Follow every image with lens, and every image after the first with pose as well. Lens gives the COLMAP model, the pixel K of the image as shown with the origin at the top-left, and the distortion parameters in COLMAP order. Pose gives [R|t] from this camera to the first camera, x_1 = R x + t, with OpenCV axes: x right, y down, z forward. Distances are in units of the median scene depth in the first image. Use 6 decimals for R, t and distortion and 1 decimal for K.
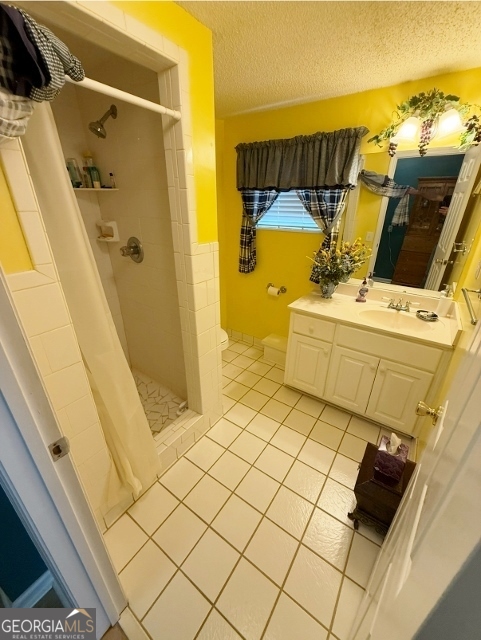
lens RADIAL K [[256.1, 0, 239.3], [0, 256.1, 318.4], [0, 0, 1]] dist [-0.001443, 0.000147]
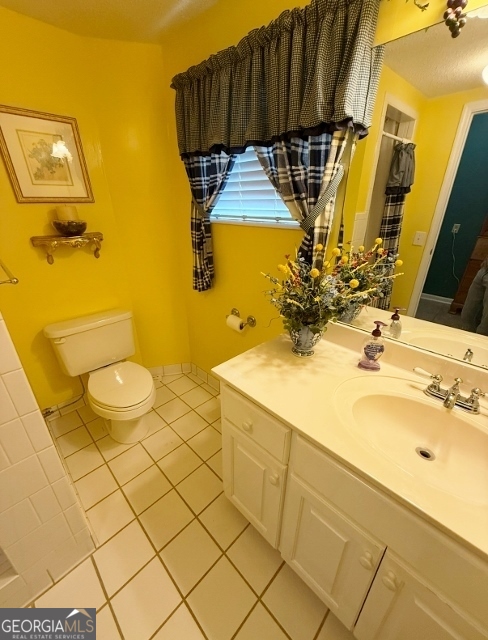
lens RADIAL K [[259.7, 0, 245.0], [0, 259.7, 320.2], [0, 0, 1]] dist [0.000853, -0.000955]
pose [[0.987596, 0.061482, -0.144482, 0.301343], [-0.061772, 0.998087, 0.002480, -0.141797], [0.144358, 0.006476, 0.989504, 0.464191]]
